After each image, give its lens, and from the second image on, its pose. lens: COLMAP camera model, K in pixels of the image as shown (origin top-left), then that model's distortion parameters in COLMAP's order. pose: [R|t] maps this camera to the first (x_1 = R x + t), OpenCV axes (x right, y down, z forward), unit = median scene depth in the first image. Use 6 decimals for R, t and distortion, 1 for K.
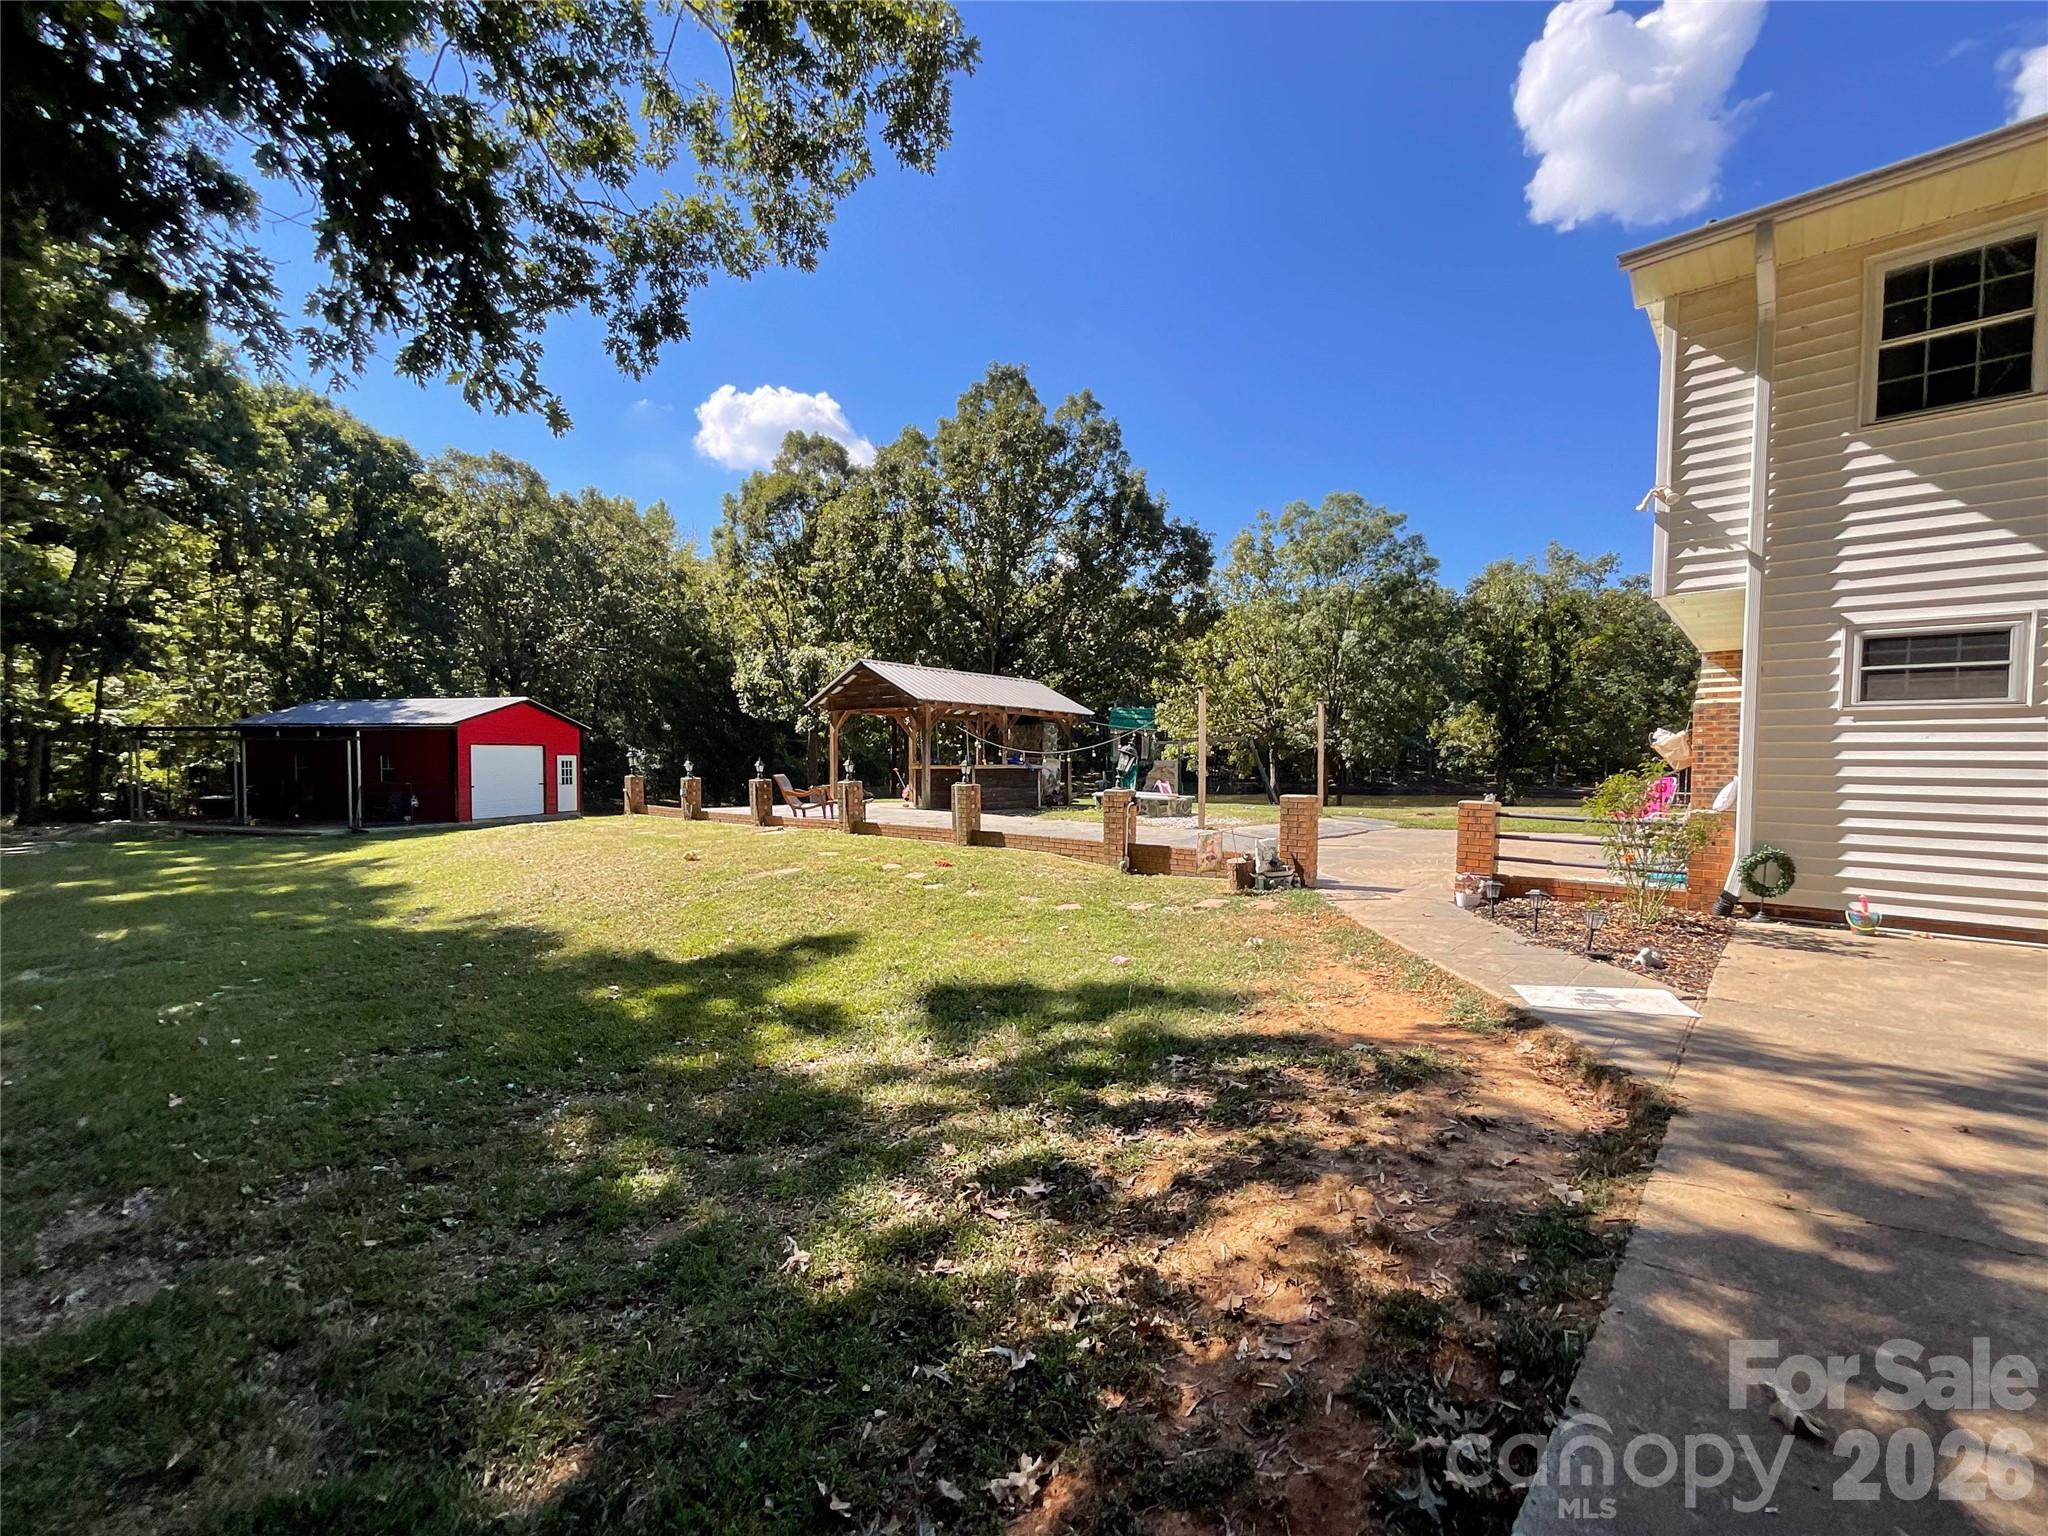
lens RADIAL K [[859.3, 0, 1017.6], [0, 859.3, 780.8], [0, 0, 1]] dist [-0.004808, 0.000413]
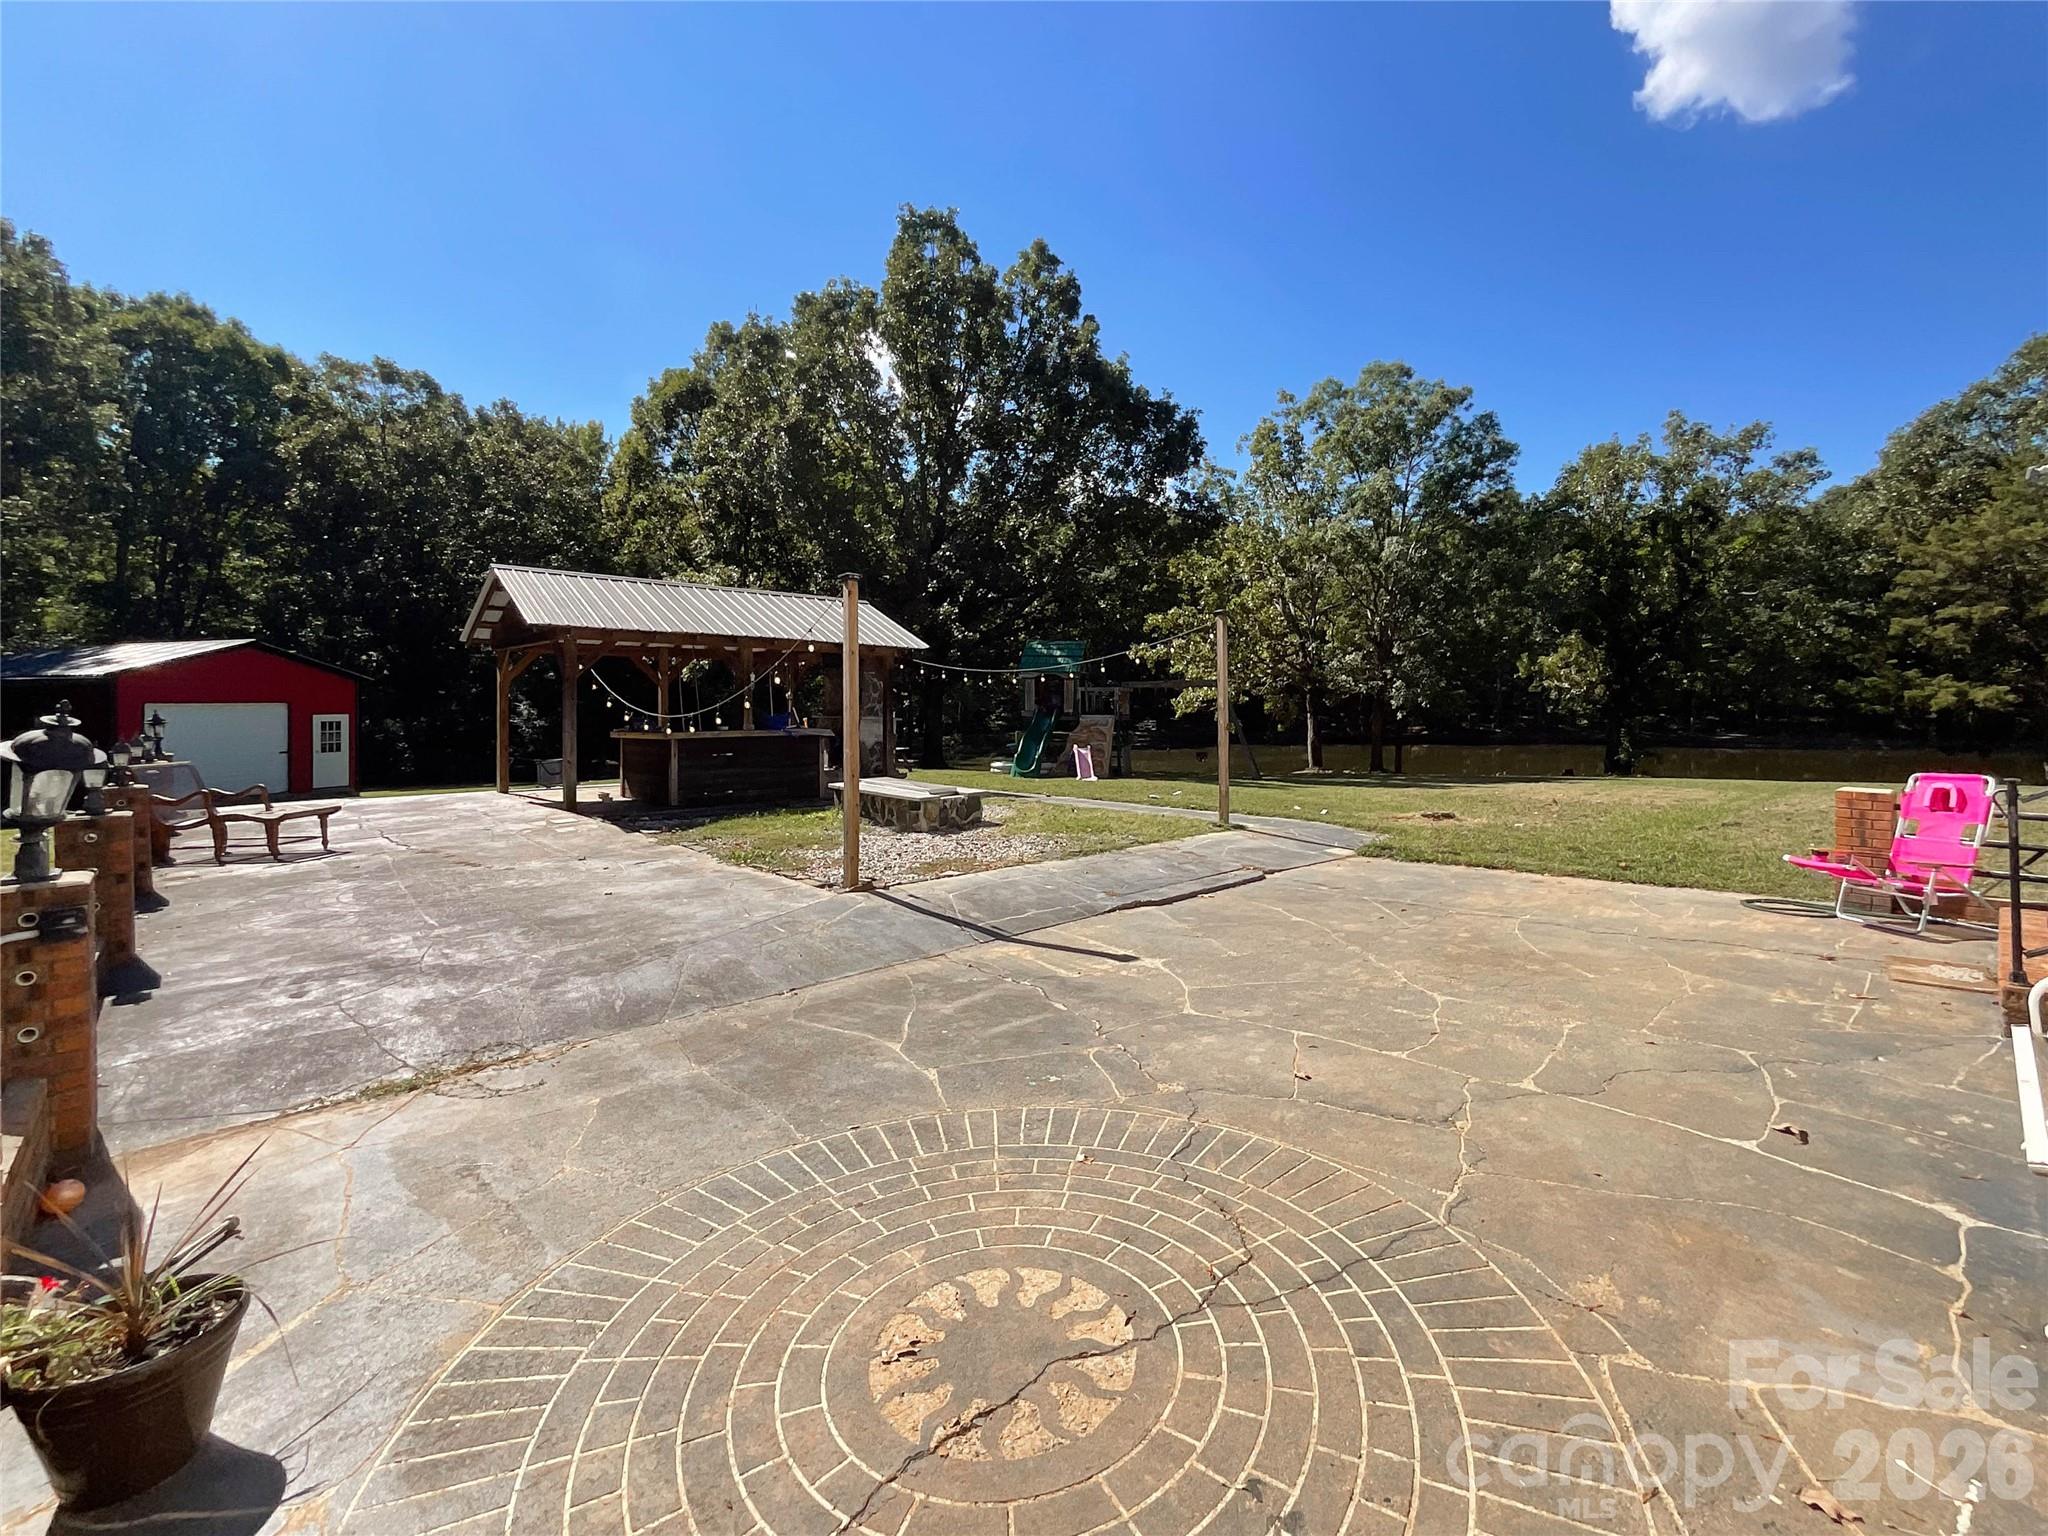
lens RADIAL K [[859.3, 0, 1054.2], [0, 859.3, 688.0], [0, 0, 1]] dist [-0.004808, 0.000413]
pose [[0.996788, -0.009855, -0.079472, 0.141839], [0.006442, 0.999051, -0.043082, -0.011440], [0.079821, 0.042432, 0.995906, 0.221358]]
